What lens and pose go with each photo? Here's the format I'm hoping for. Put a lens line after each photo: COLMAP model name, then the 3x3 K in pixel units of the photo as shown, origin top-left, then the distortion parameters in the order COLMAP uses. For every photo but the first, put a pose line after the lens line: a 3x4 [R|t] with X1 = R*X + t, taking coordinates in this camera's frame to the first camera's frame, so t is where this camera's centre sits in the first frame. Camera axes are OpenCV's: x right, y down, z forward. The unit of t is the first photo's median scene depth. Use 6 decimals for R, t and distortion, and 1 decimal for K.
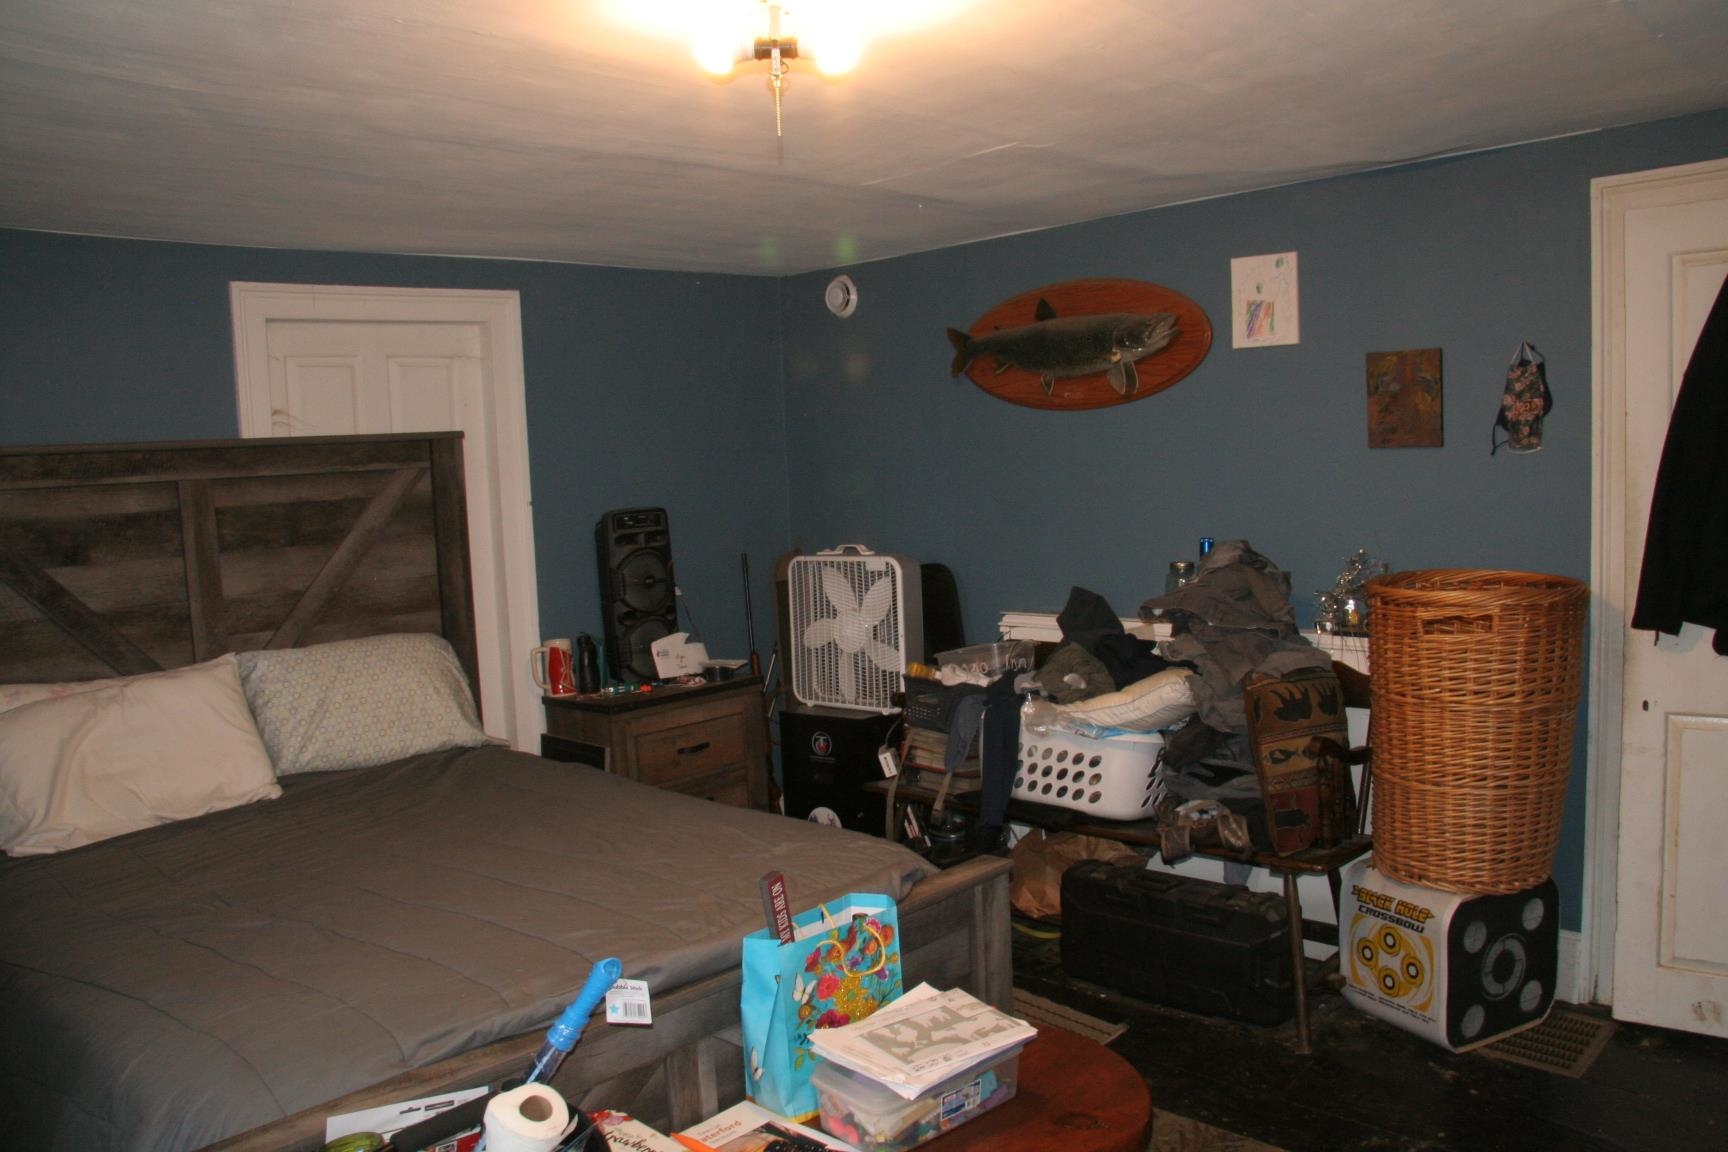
lens RADIAL K [[1371.7, 0, 864.0], [0, 1371.7, 576.0], [0, 0, 1]] dist [-0.120927, 0.008027]
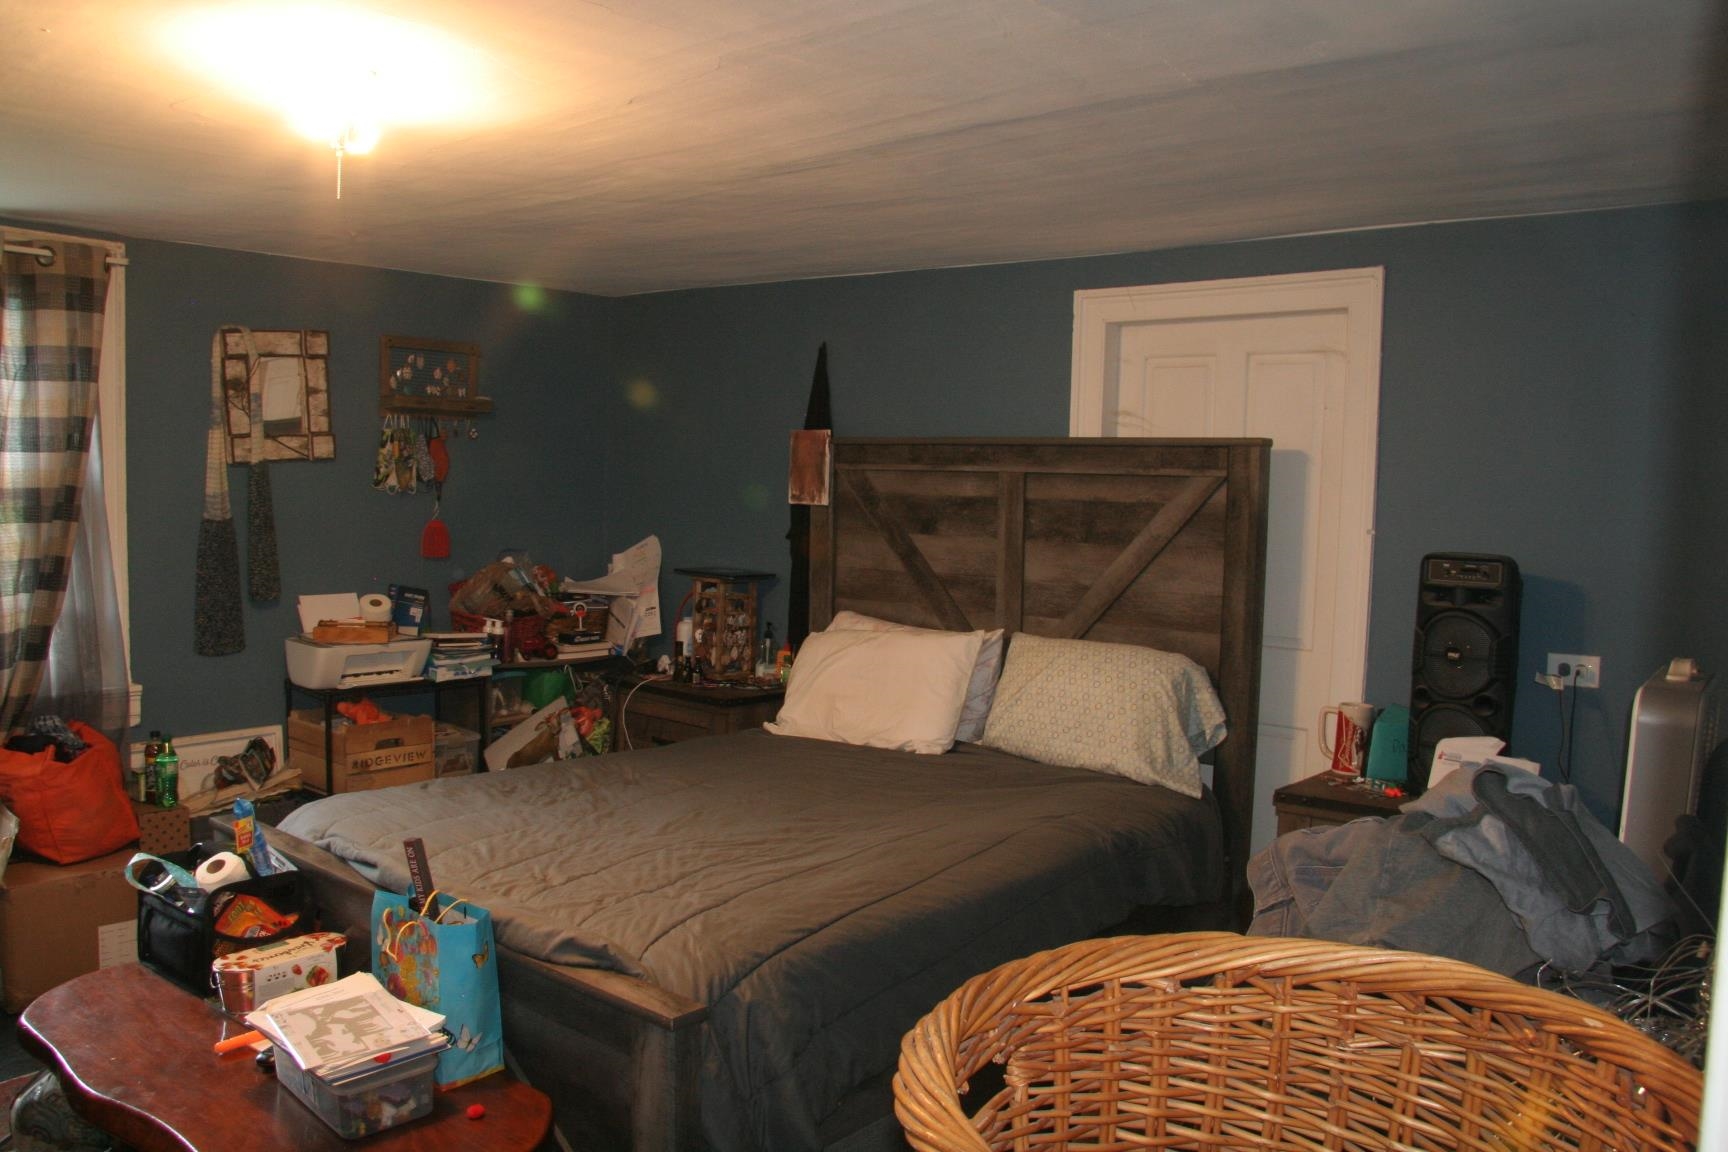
lens RADIAL K [[1371.7, 0, 864.0], [0, 1371.7, 576.0], [0, 0, 1]] dist [-0.120927, 0.008027]
pose [[0.058422, 0.120145, -0.991036, 0.625399], [-0.112894, 0.987158, 0.113020, -0.098568], [0.991888, 0.105279, 0.071235, 0.769587]]
